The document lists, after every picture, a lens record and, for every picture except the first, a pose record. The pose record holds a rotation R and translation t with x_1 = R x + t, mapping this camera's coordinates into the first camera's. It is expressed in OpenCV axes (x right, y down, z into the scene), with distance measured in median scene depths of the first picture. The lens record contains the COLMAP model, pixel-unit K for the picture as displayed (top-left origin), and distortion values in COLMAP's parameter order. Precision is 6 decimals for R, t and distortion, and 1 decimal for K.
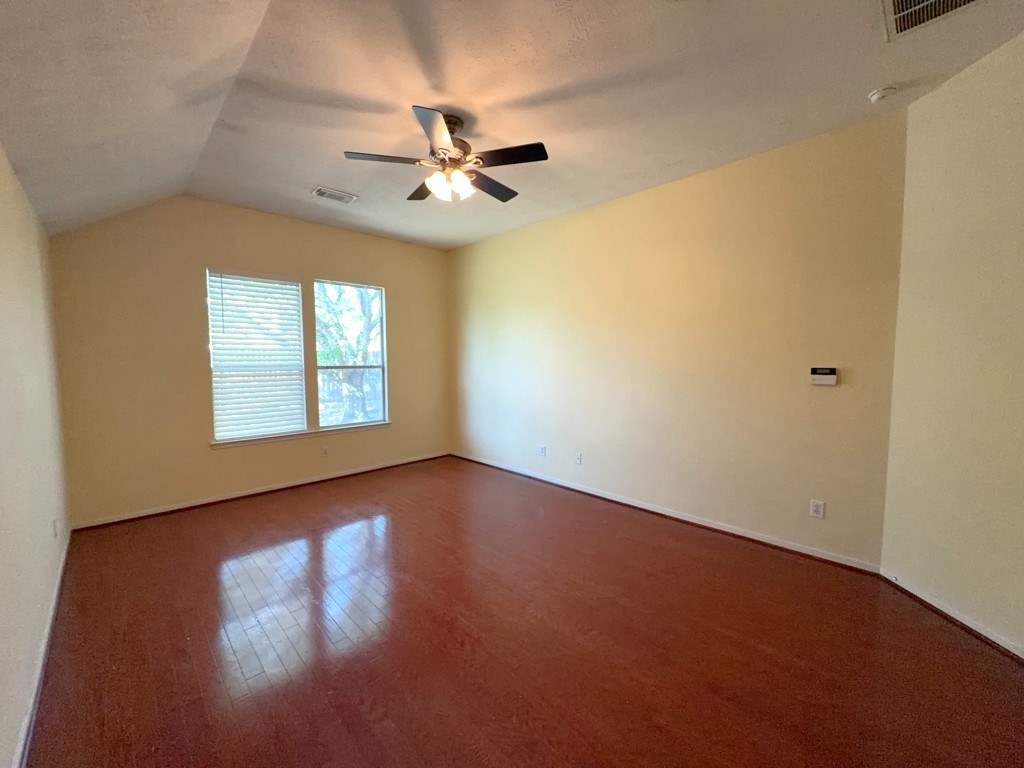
lens RADIAL K [[408.5, 0, 509.0], [0, 408.5, 387.0], [0, 0, 1]] dist [0.000252, -0.000098]
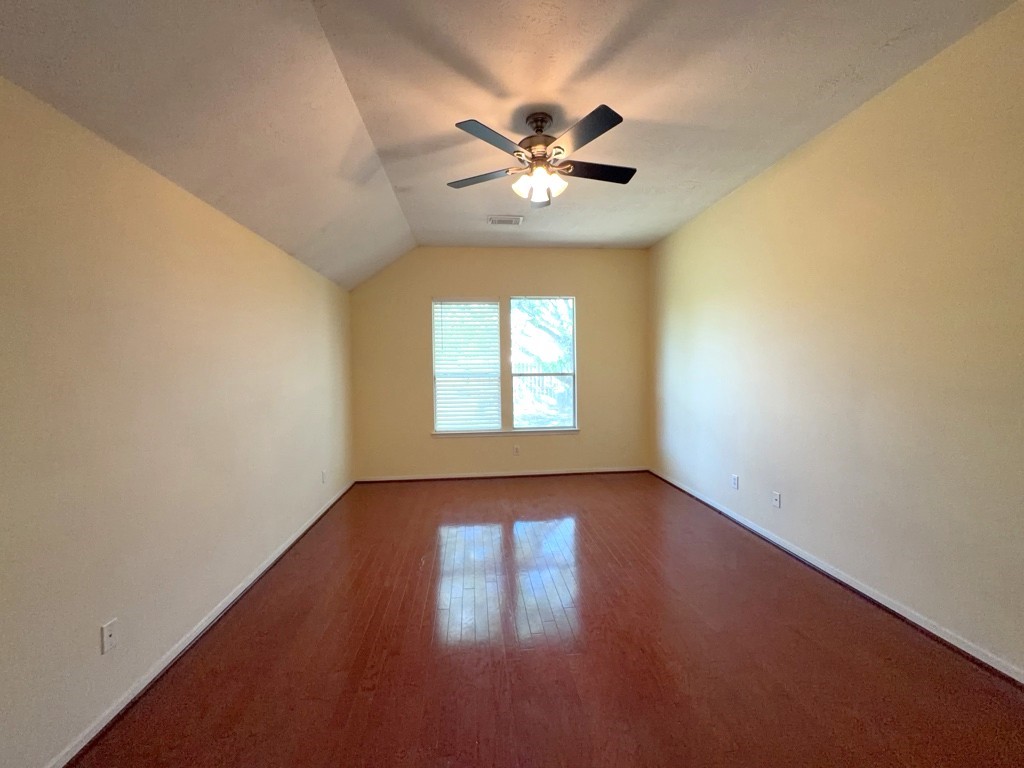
lens RADIAL K [[408.5, 0, 512.1], [0, 408.5, 386.8], [0, 0, 1]] dist [0.000252, -0.000098]
pose [[0.781681, 0.018469, -0.623405, 0.236474], [-0.033271, 0.999373, -0.012111, -0.000864], [0.622790, 0.030208, 0.781805, 0.122370]]
